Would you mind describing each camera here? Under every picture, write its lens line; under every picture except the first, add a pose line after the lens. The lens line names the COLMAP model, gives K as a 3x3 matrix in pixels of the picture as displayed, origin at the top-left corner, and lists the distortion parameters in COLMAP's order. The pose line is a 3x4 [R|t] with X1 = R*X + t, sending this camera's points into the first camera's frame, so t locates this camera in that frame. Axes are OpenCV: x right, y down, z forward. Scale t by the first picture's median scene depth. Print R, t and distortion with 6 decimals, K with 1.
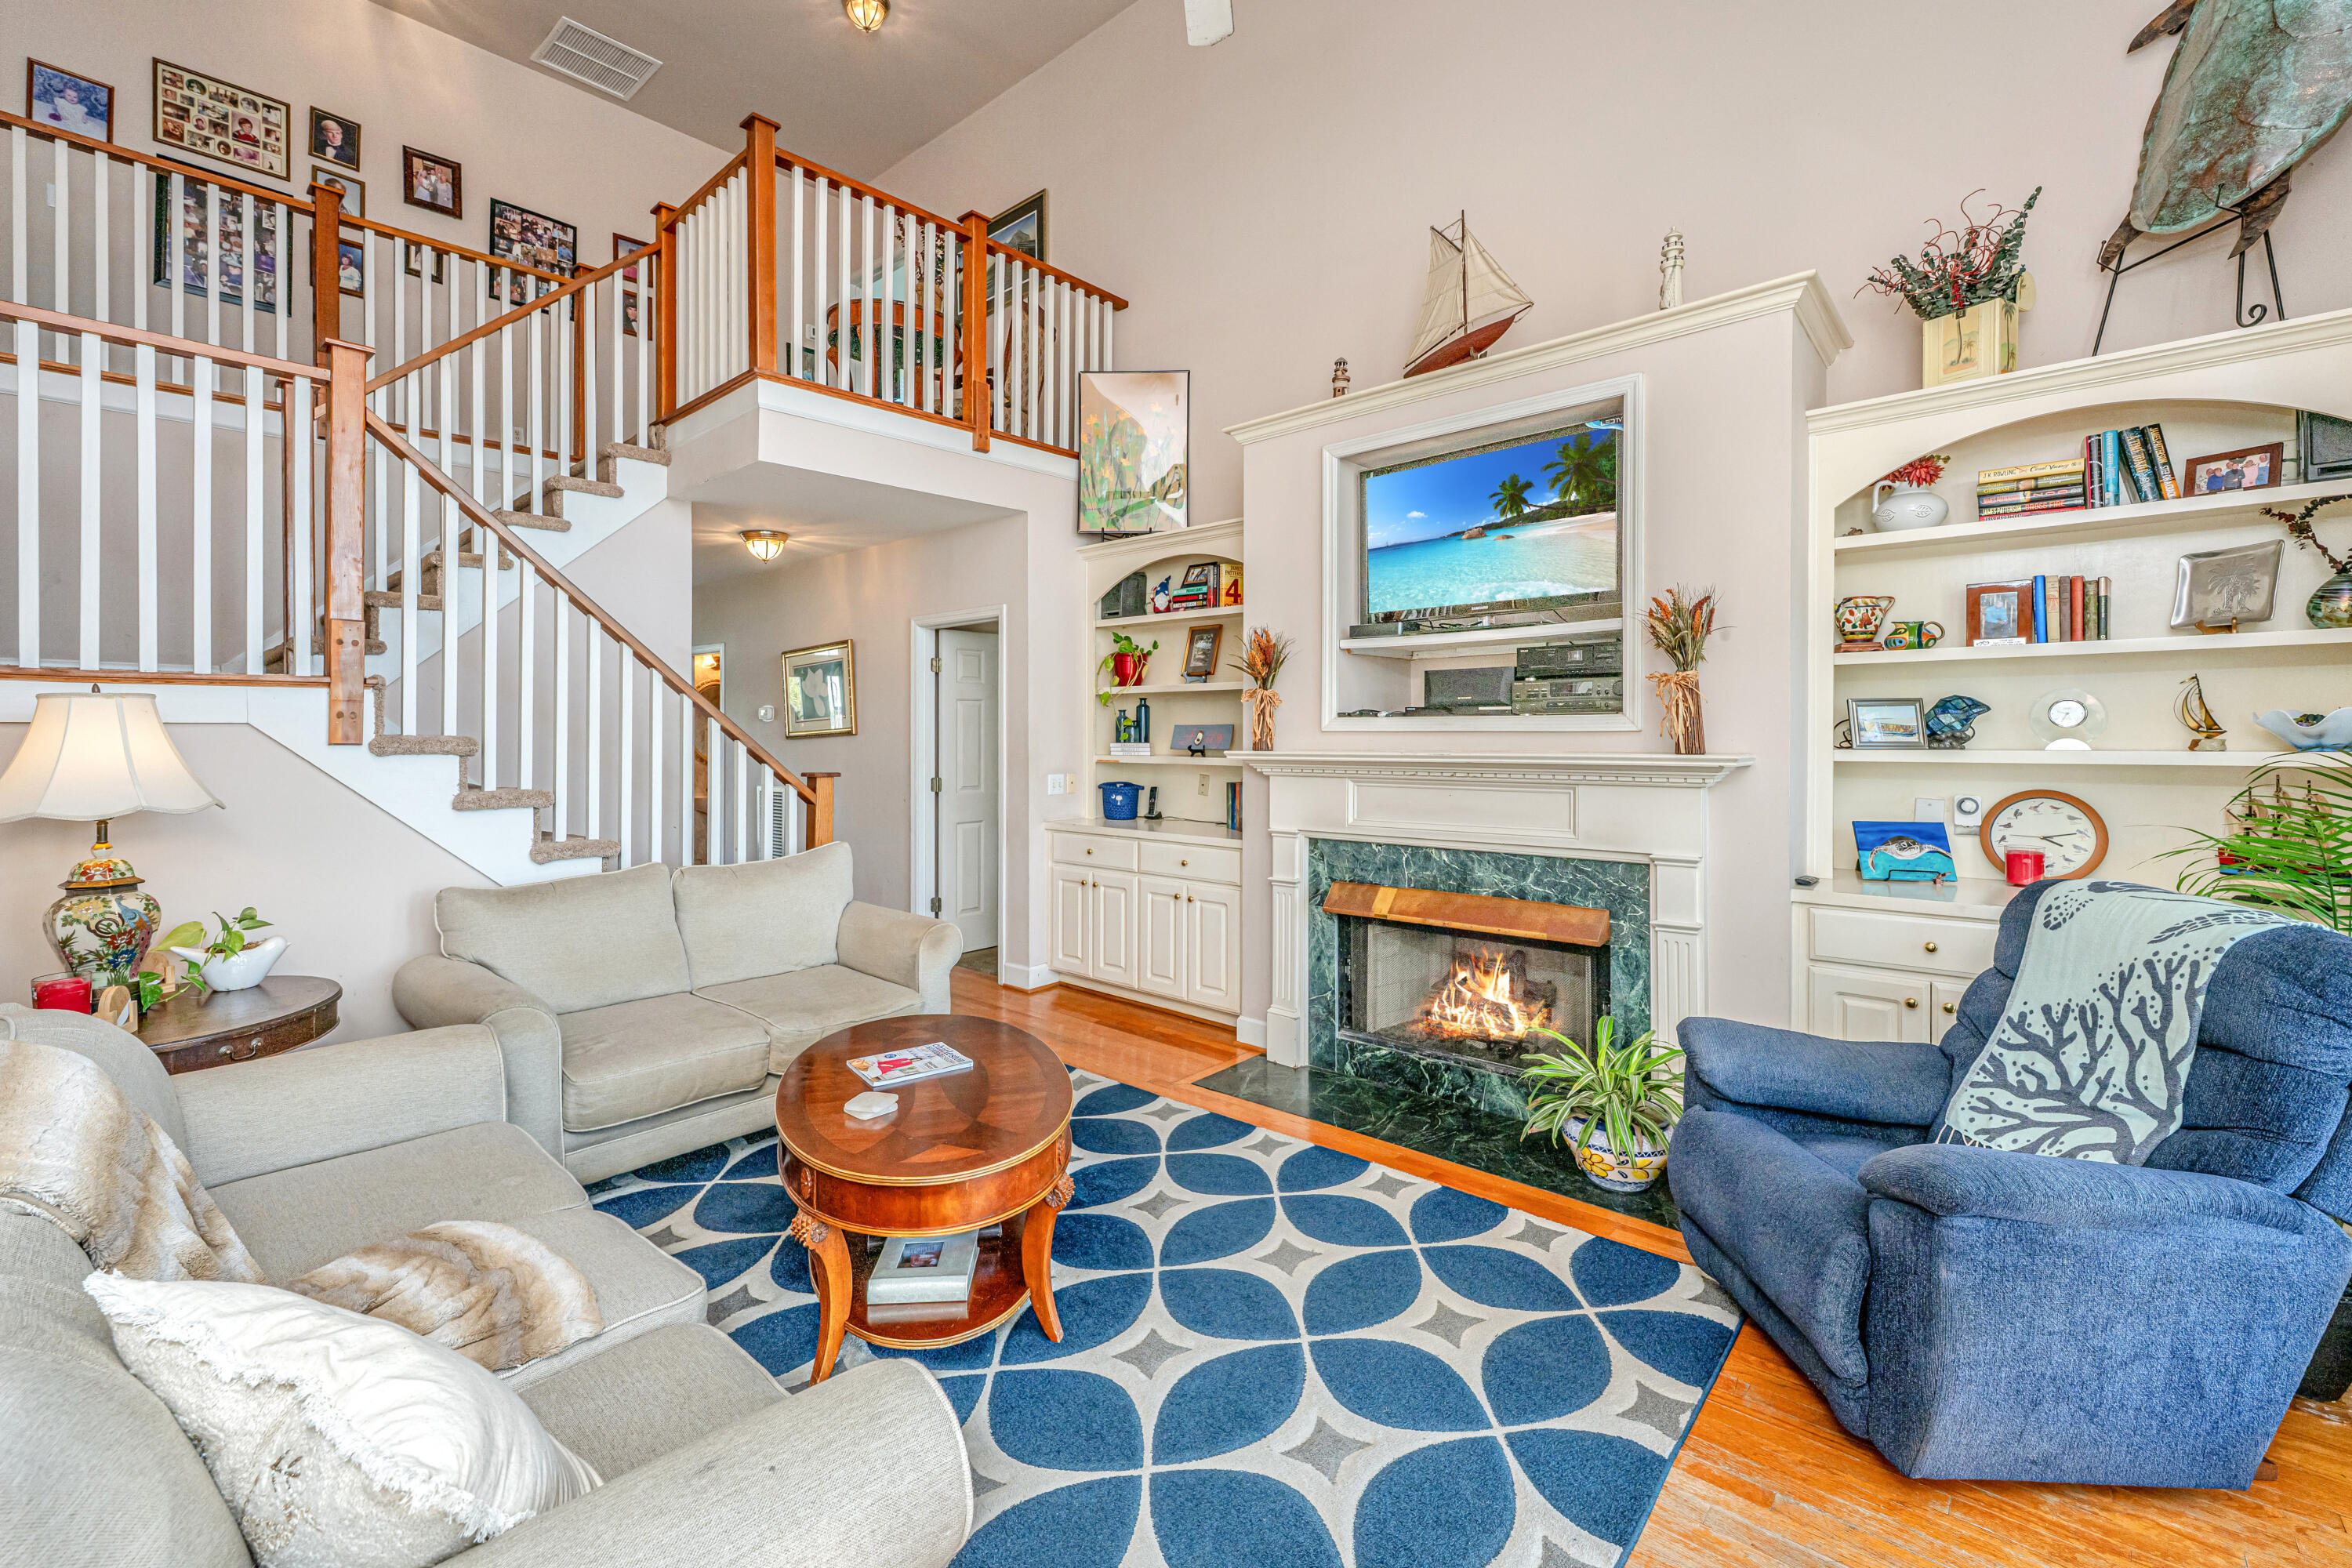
lens RADIAL K [[990.0, 0, 1147.3], [0, 990.0, 709.7], [0, 0, 1]] dist [0.000079, -0.000078]
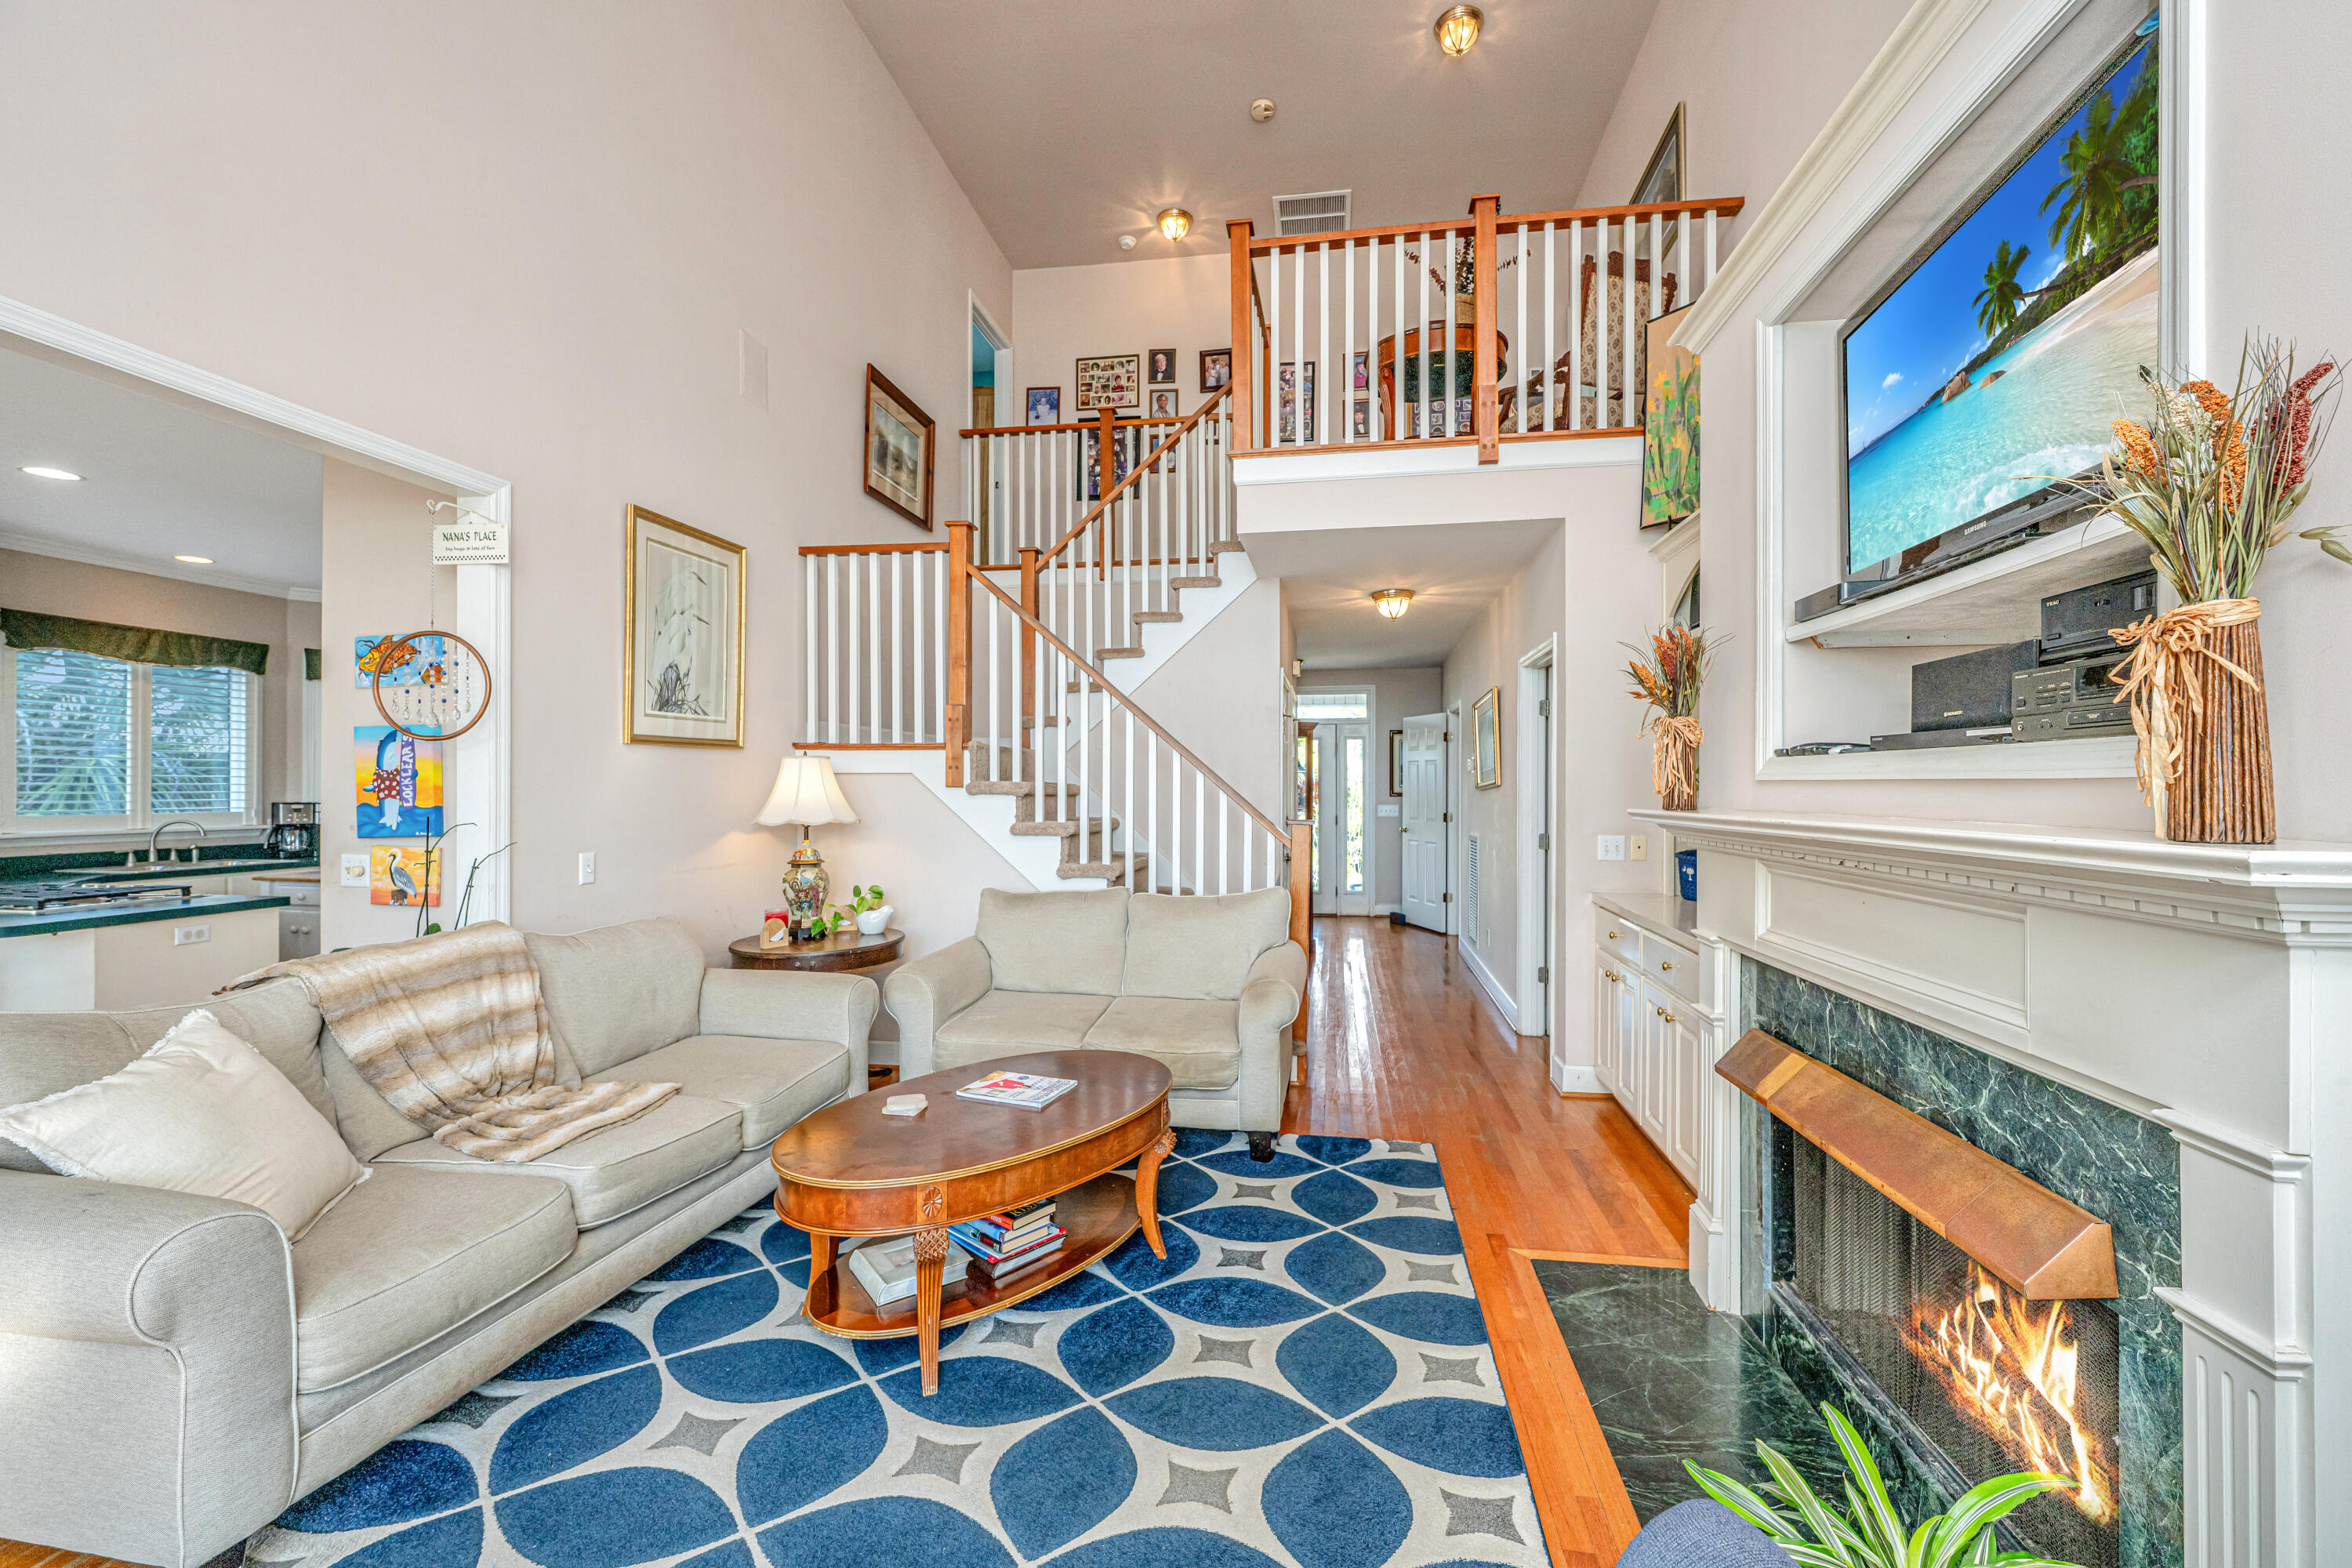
lens RADIAL K [[951.4, 0, 1197.8], [0, 951.4, 751.6], [0, 0, 1]] dist [0.011166, 0.000100]
pose [[0.557136, -0.021905, -0.830132, 0.578672], [0.013745, 0.999758, -0.017157, 0.010869], [0.830307, -0.001851, 0.557303, 0.461674]]
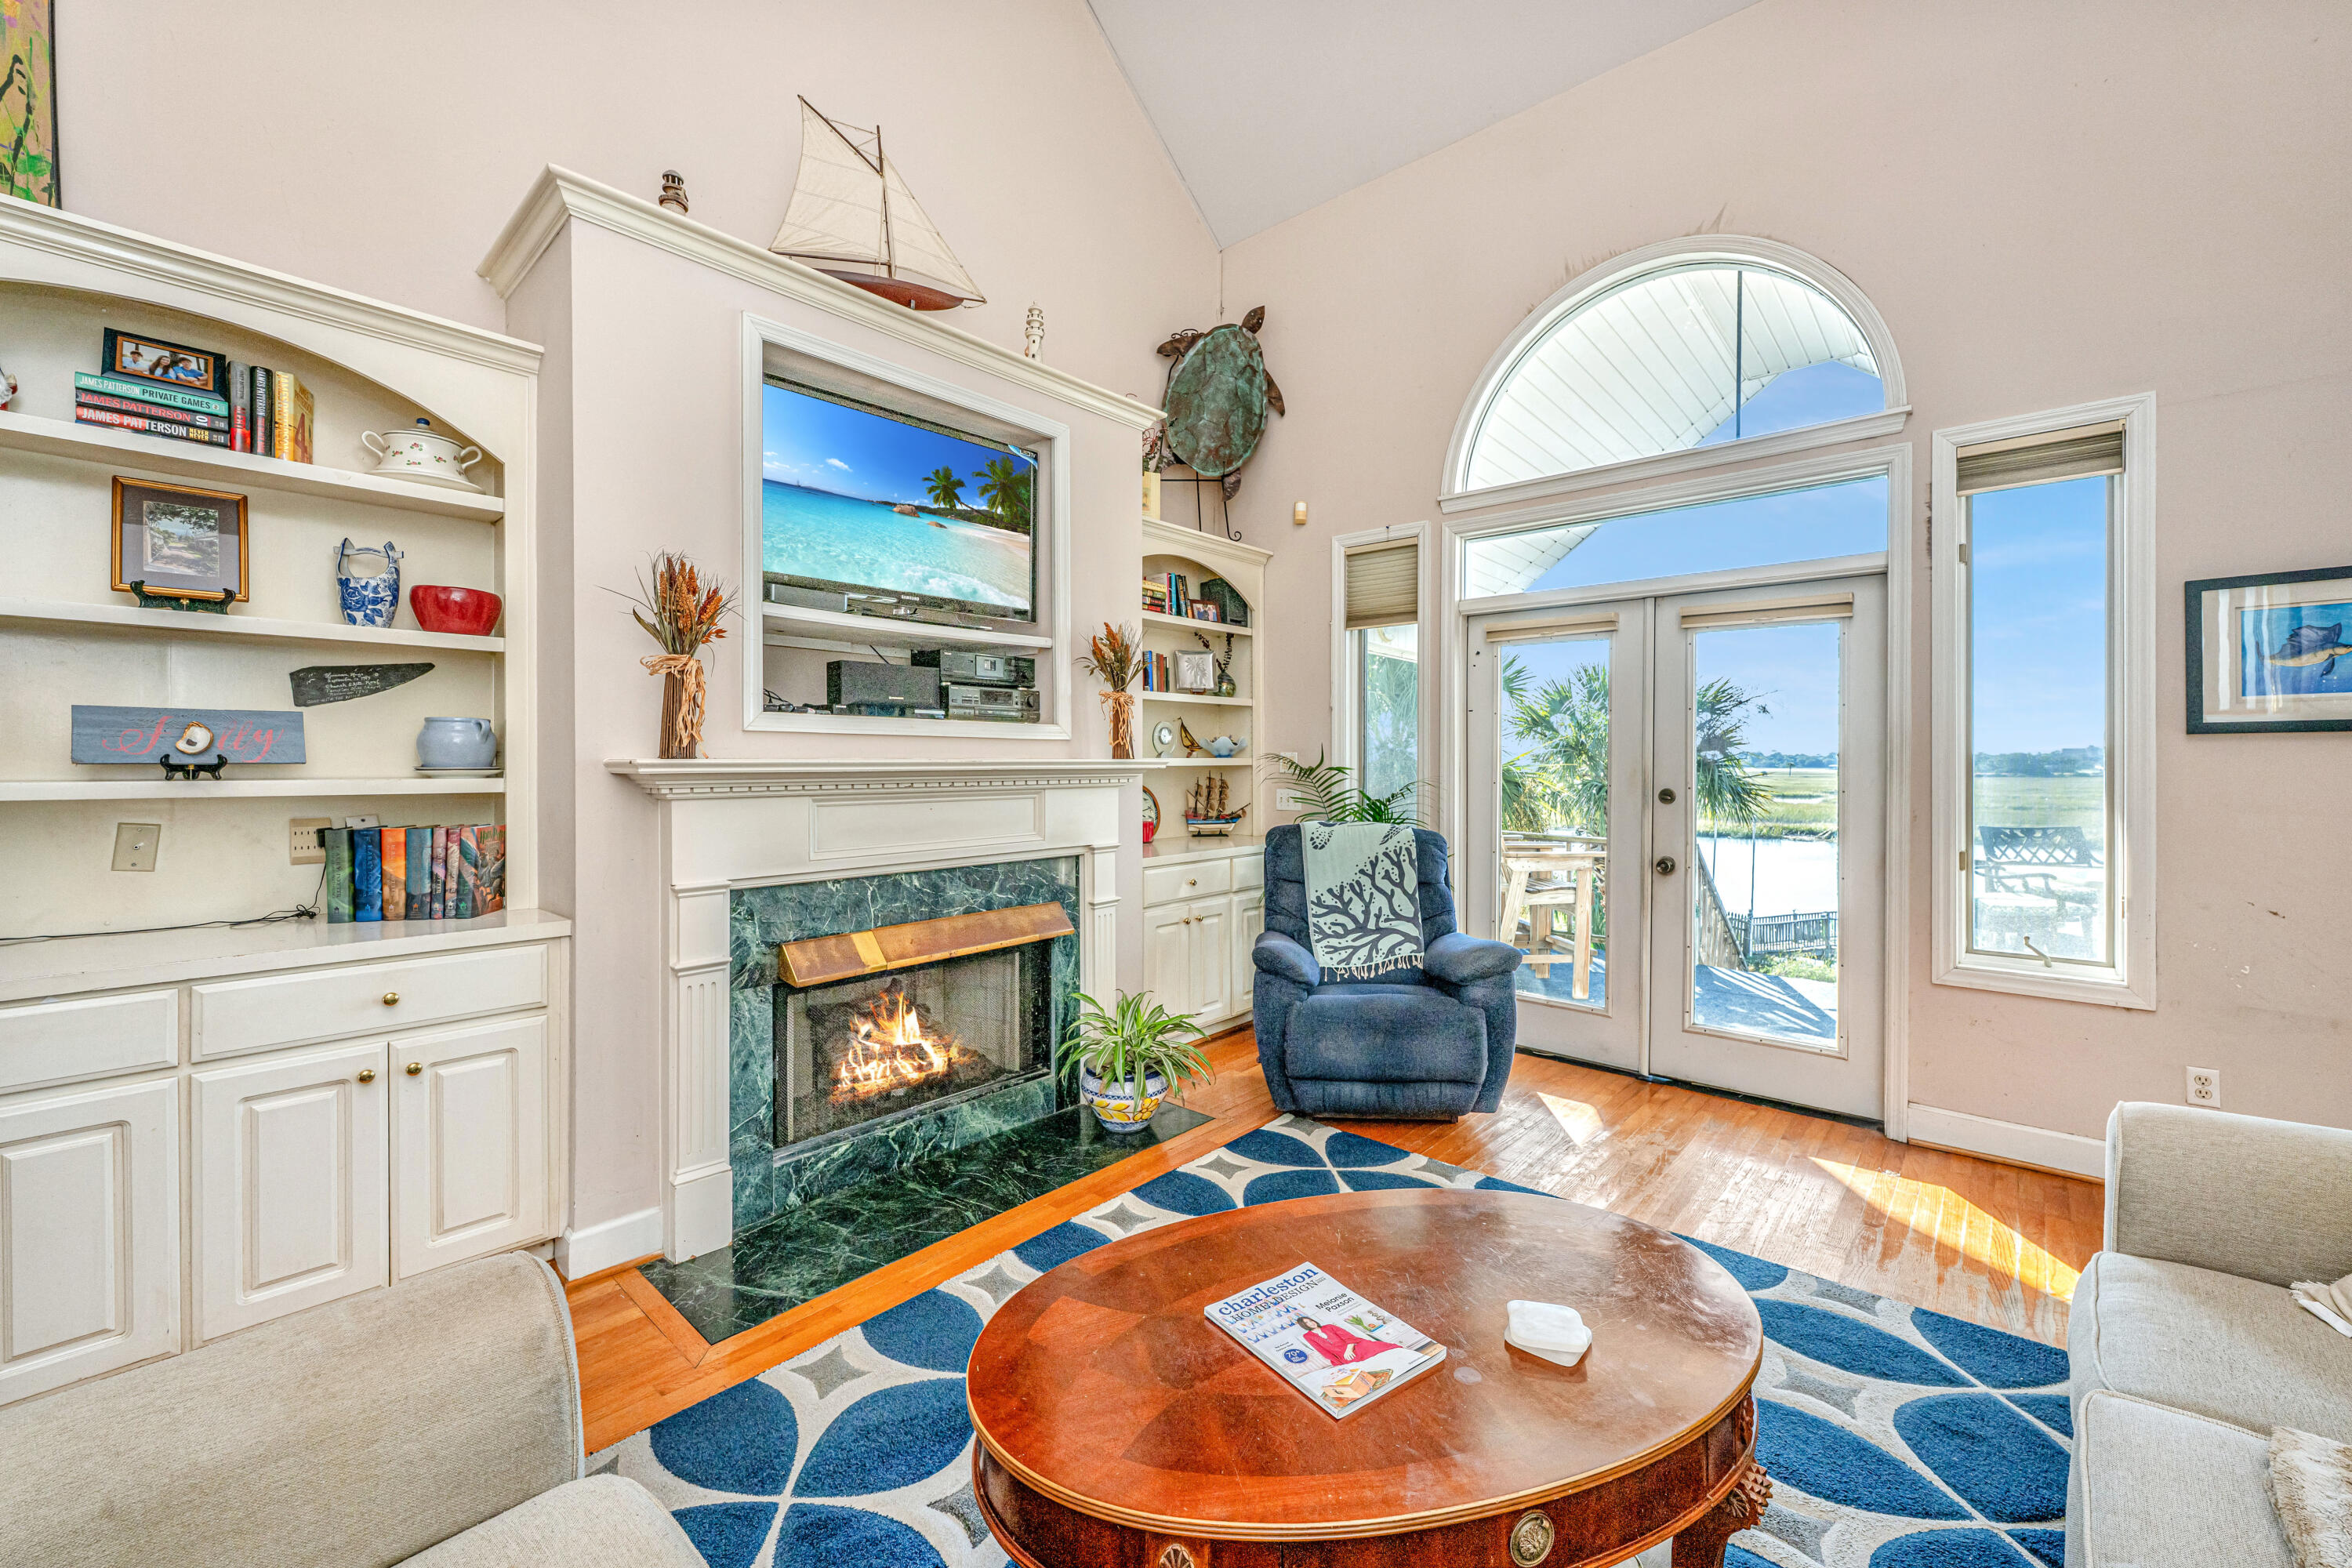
lens RADIAL K [[951.4, 0, 1197.8], [0, 951.4, 751.6], [0, 0, 1]] dist [0.011166, 0.000100]
pose [[-0.024665, 0.014630, 0.999589, -0.589697], [-0.023104, 0.999618, -0.015201, 0.047019], [-0.999429, -0.023469, -0.024317, 0.854469]]
